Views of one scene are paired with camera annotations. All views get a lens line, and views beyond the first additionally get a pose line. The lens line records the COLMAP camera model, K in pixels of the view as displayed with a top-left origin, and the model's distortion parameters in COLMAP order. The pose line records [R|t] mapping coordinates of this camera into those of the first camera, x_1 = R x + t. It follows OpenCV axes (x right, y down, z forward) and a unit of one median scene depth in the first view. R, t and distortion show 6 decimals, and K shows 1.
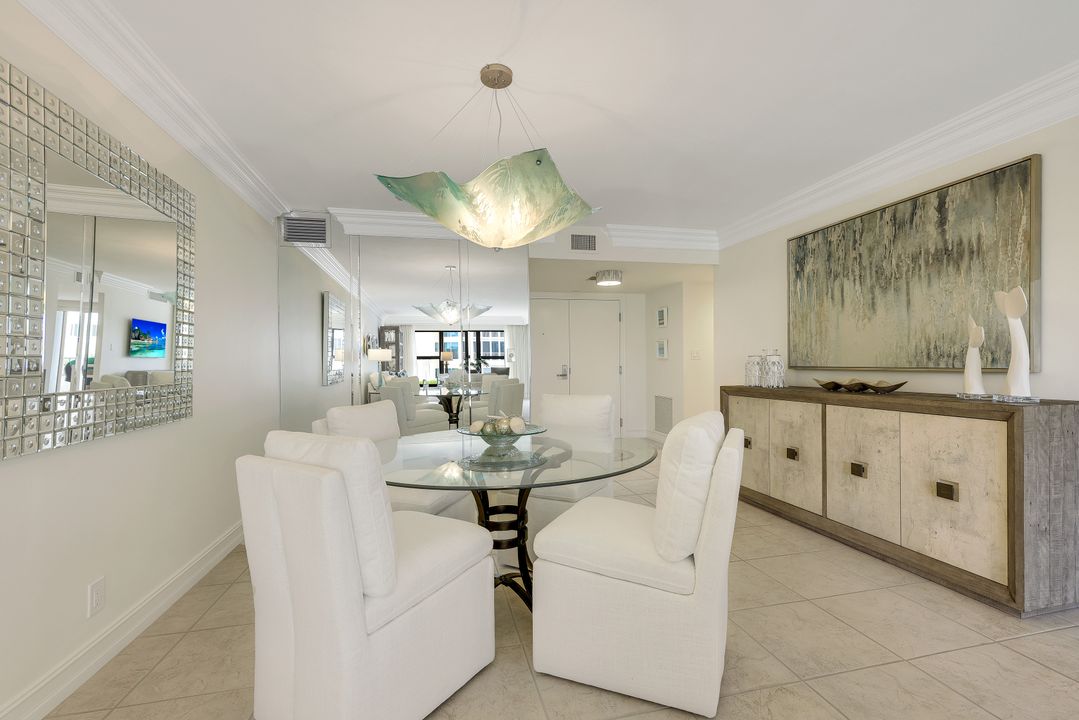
lens RADIAL K [[460.0, 0, 536.1], [0, 460.0, 364.8], [0, 0, 1]] dist [-0.001231, -0.000269]
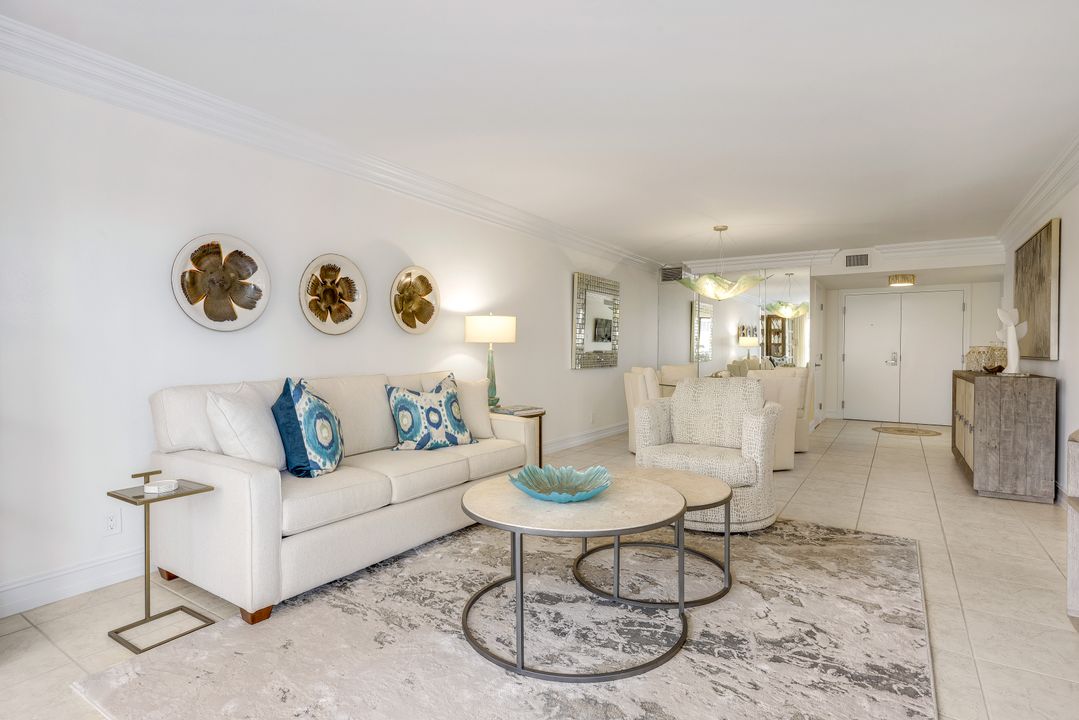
lens RADIAL K [[549.5, 0, 537.2], [0, 549.5, 353.7], [0, 0, 1]] dist [-0.005248, -0.000514]
pose [[0.685551, 0.024066, -0.727627, 0.638371], [-0.019953, 0.999699, 0.014265, 0.001560], [0.727751, 0.004739, 0.685825, -0.778662]]
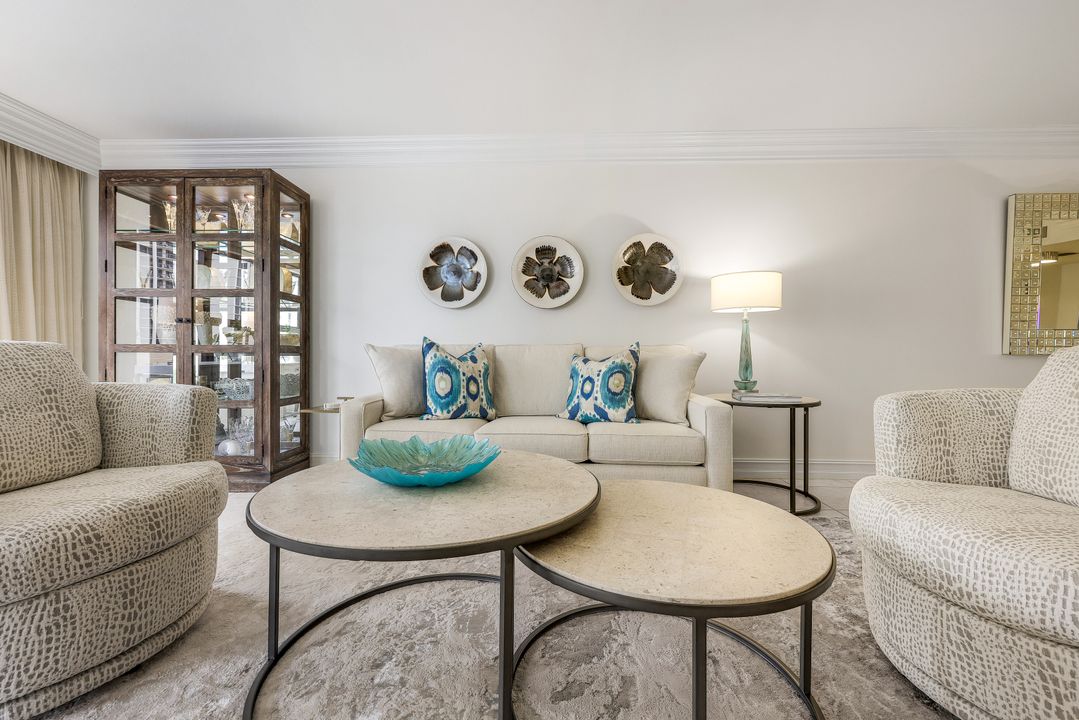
lens RADIAL K [[444.3, 0, 537.2], [0, 444.3, 358.0], [0, 0, 1]] dist [-0.000531, 0.000221]
pose [[-0.274006, 0.021805, -0.961481, 0.548118], [-0.008224, 0.999653, 0.025015, 0.054116], [0.961693, 0.014761, -0.273732, -0.251371]]
